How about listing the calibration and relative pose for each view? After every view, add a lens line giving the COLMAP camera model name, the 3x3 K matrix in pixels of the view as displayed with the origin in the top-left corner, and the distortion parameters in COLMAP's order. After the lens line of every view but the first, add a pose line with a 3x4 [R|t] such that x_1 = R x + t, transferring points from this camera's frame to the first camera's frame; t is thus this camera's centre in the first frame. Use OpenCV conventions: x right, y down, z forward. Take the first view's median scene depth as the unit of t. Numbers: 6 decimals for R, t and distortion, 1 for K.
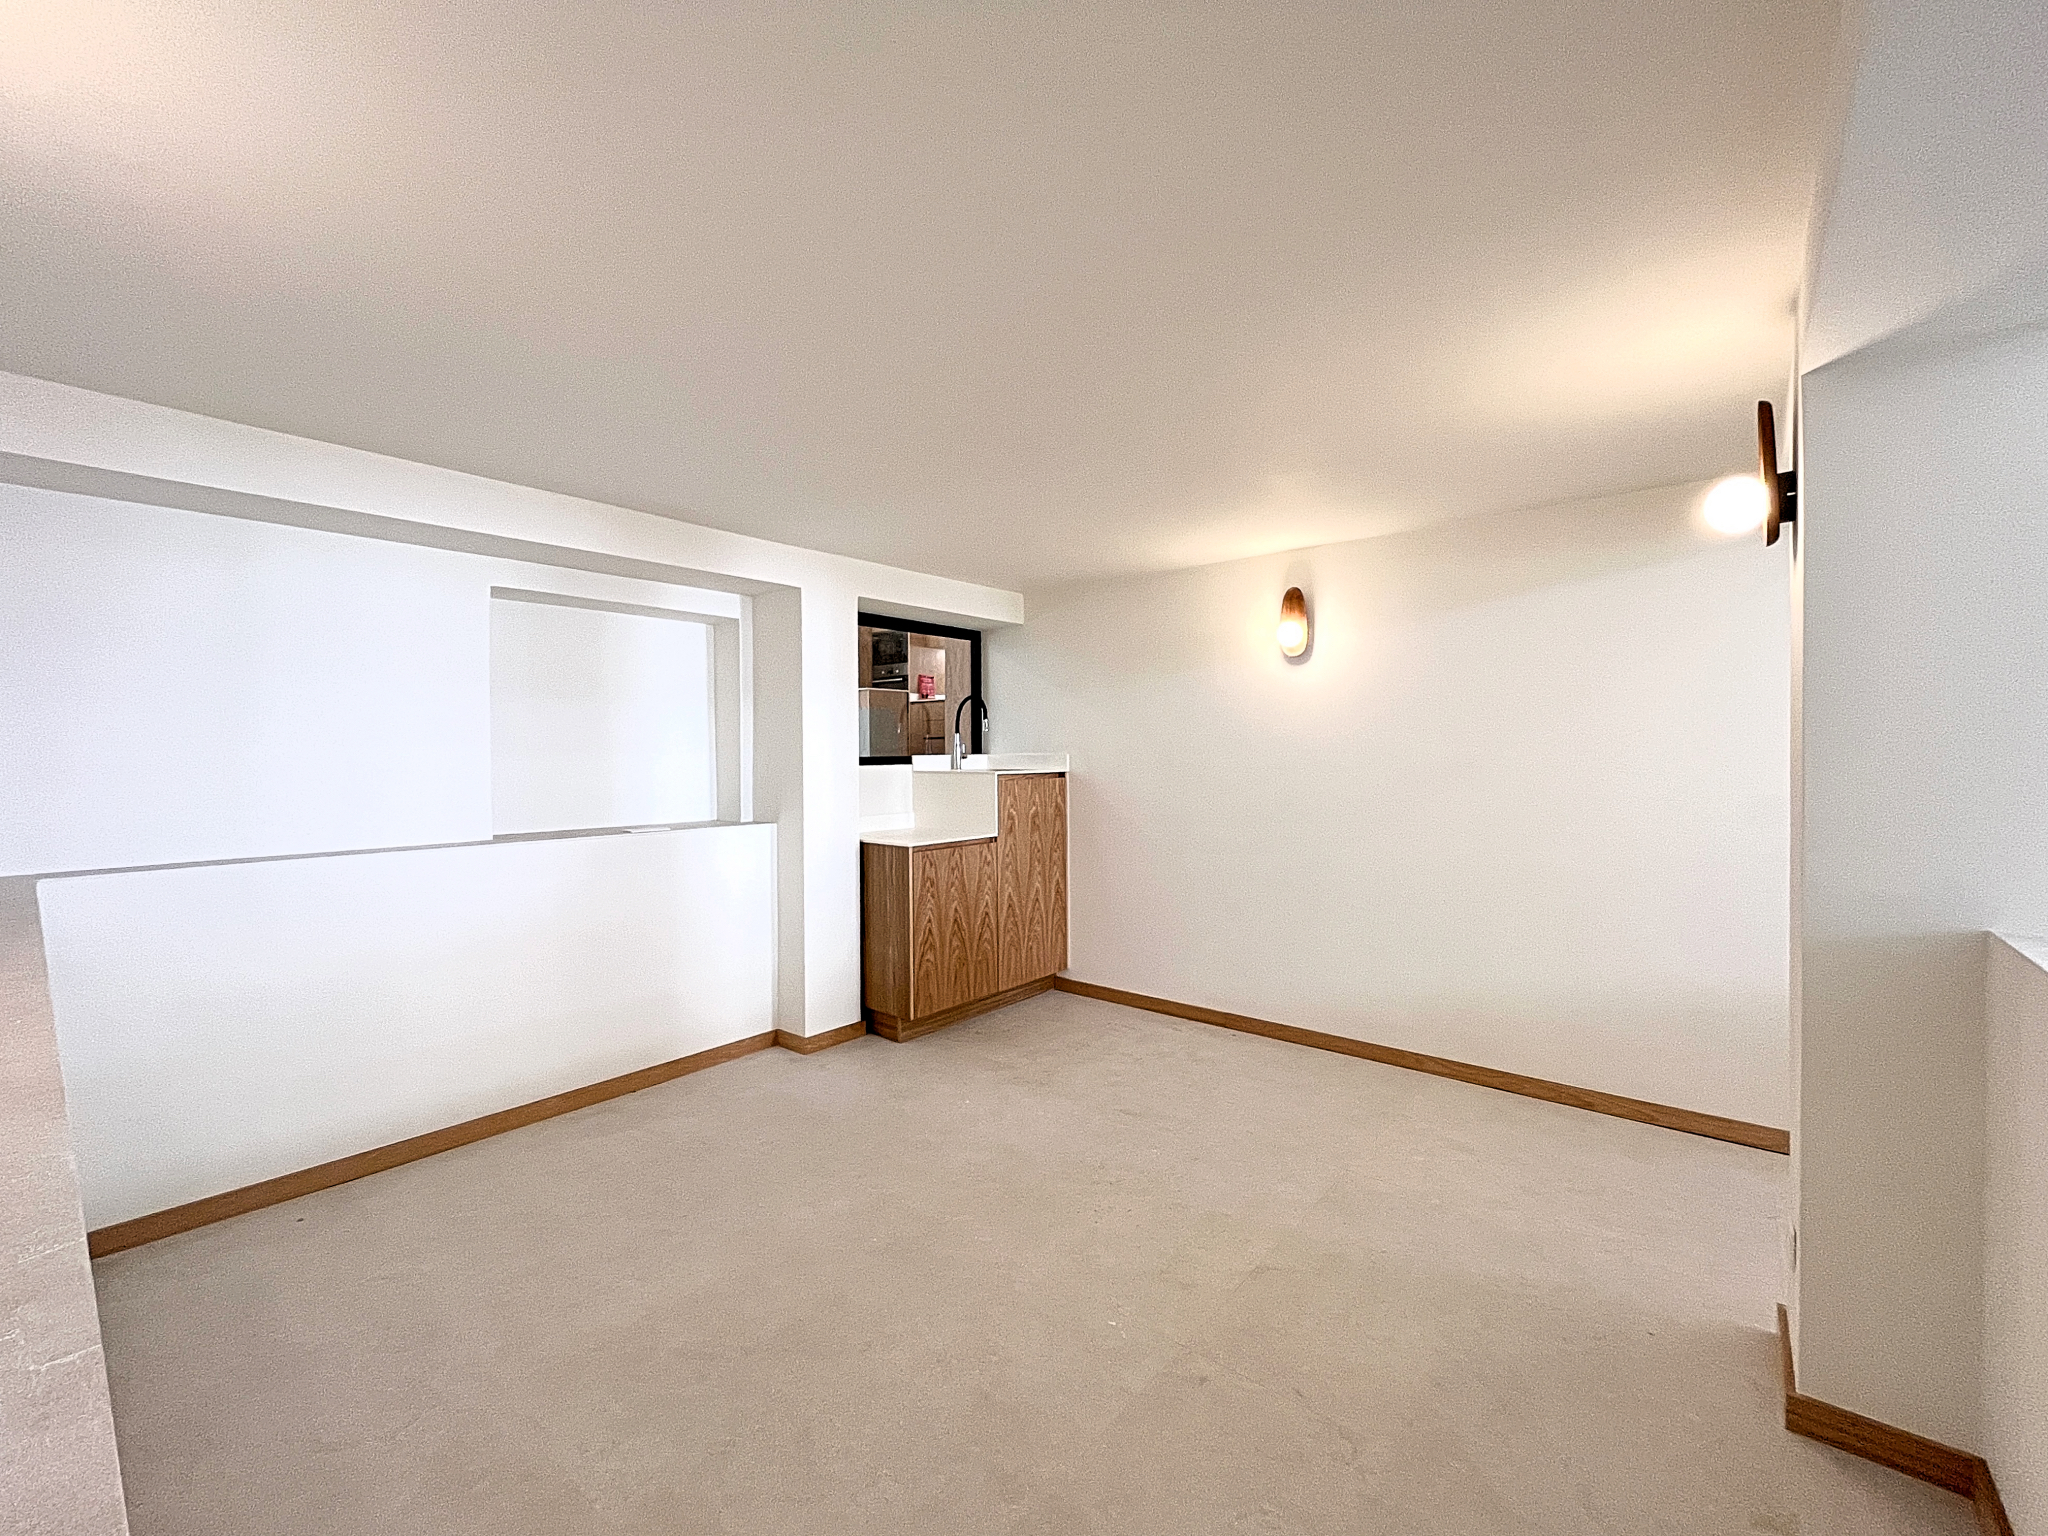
lens RADIAL K [[840.4, 0, 1019.4], [0, 840.4, 758.5], [0, 0, 1]] dist [0.000317, 0.000009]
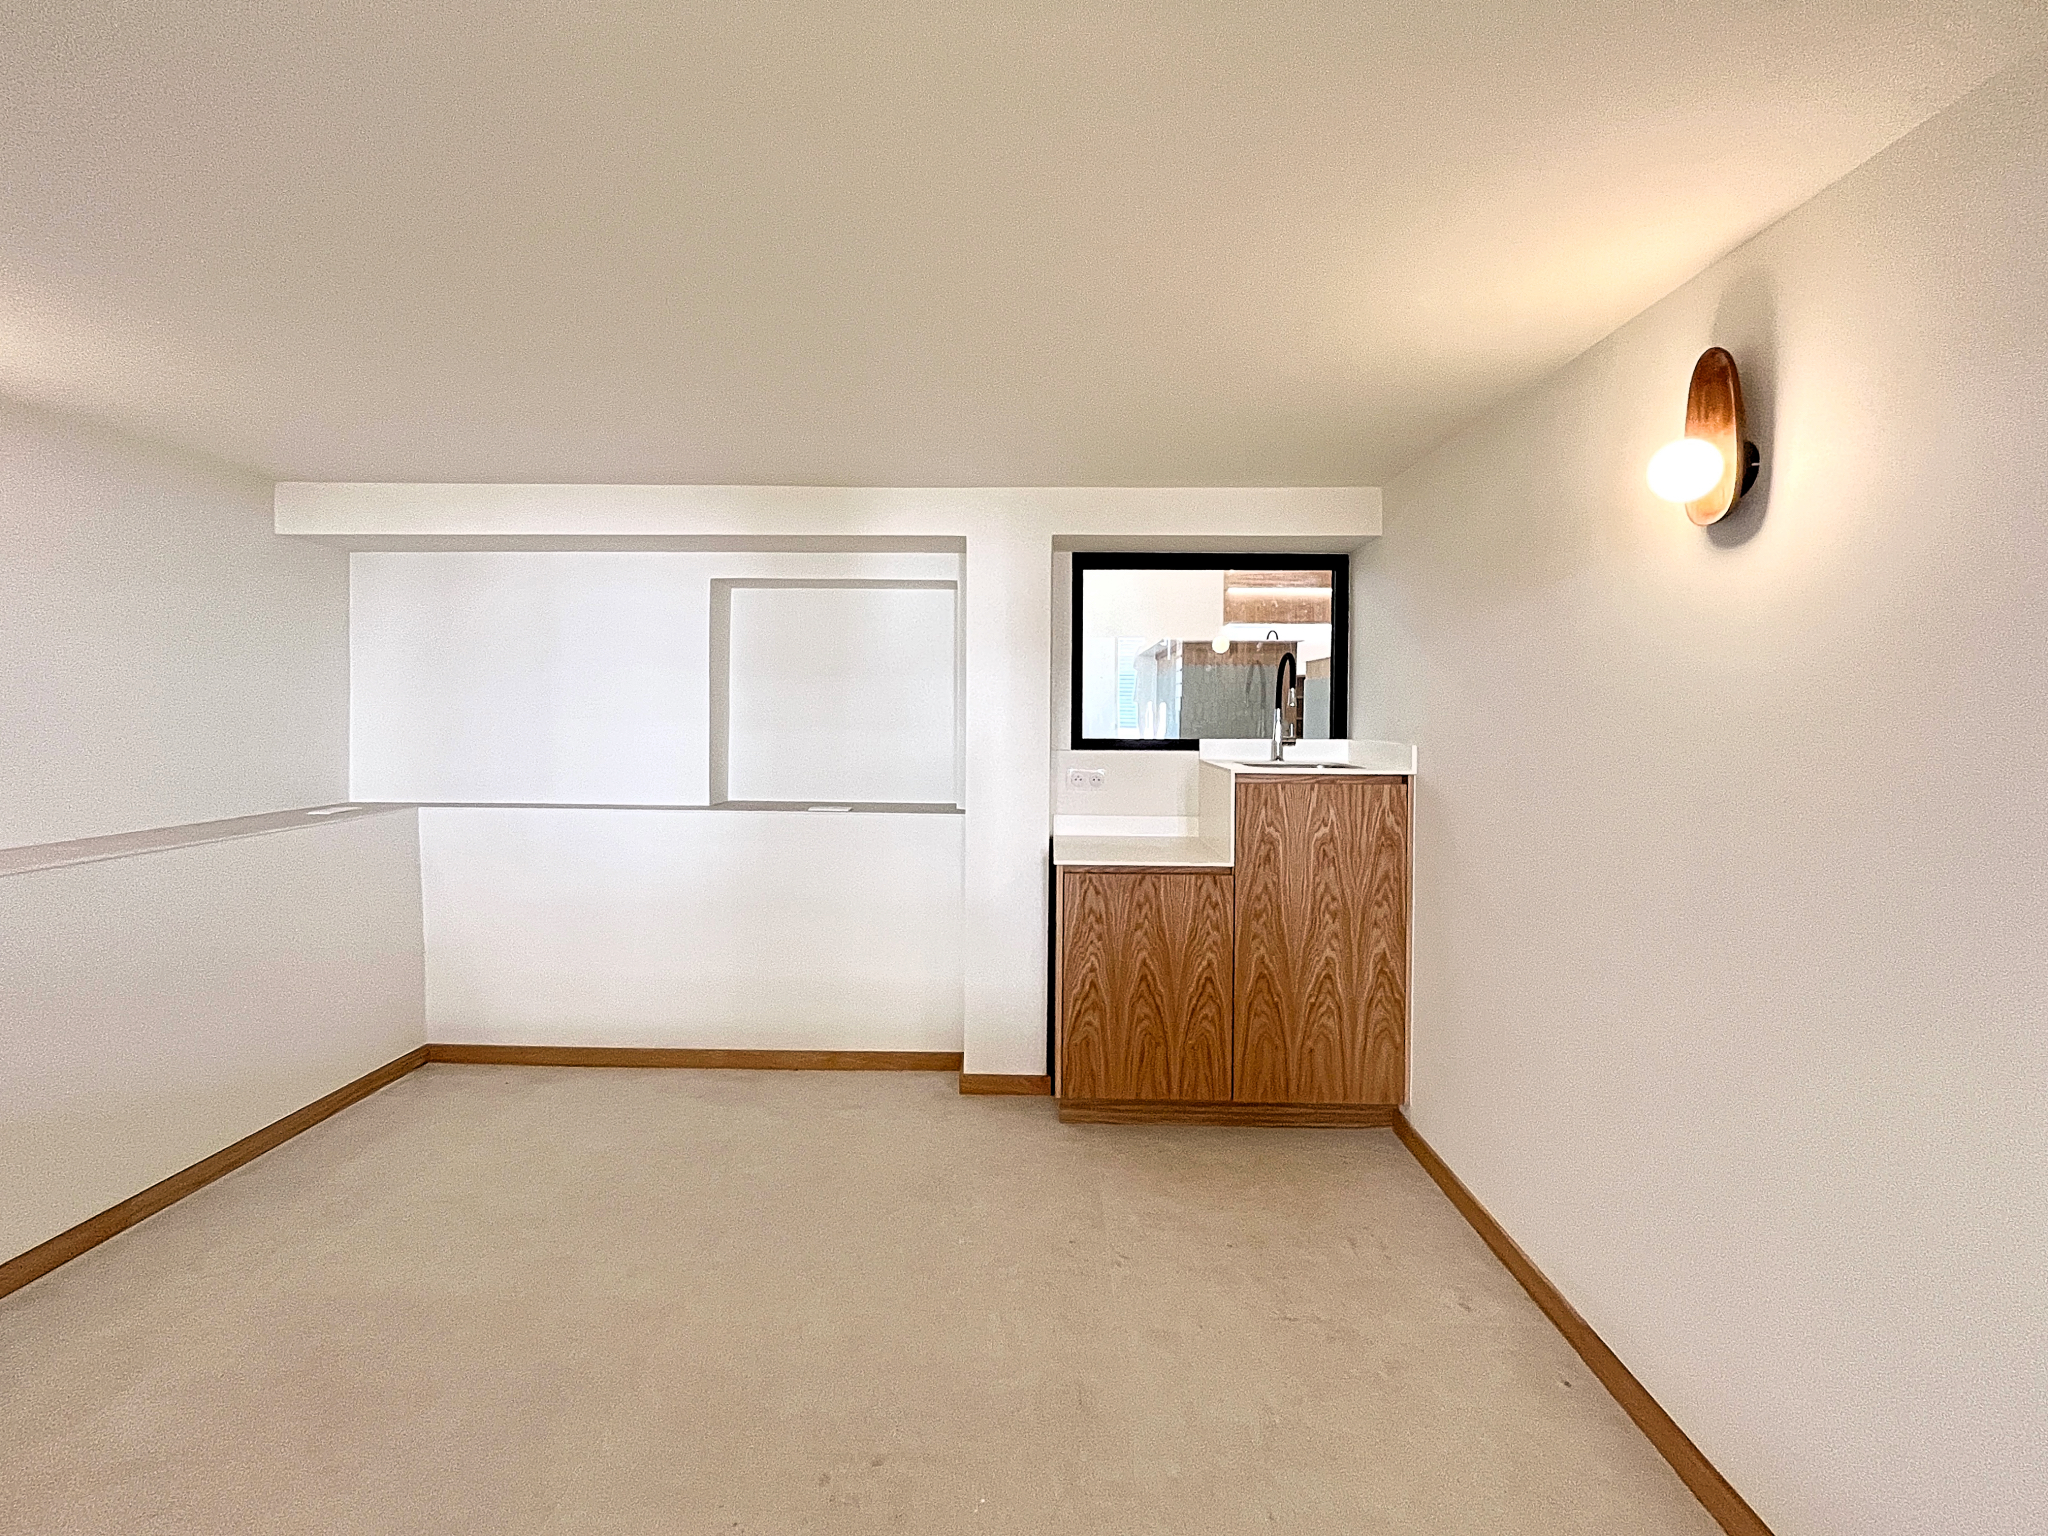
lens RADIAL K [[865.9, 0, 1021.8], [0, 865.9, 730.2], [0, 0, 1]] dist [-0.000262, 0.000045]
pose [[0.626830, 0.026102, -0.778719, 0.393443], [-0.017422, 0.999658, 0.019483, -0.025004], [0.778961, 0.001354, 0.627070, 0.440806]]
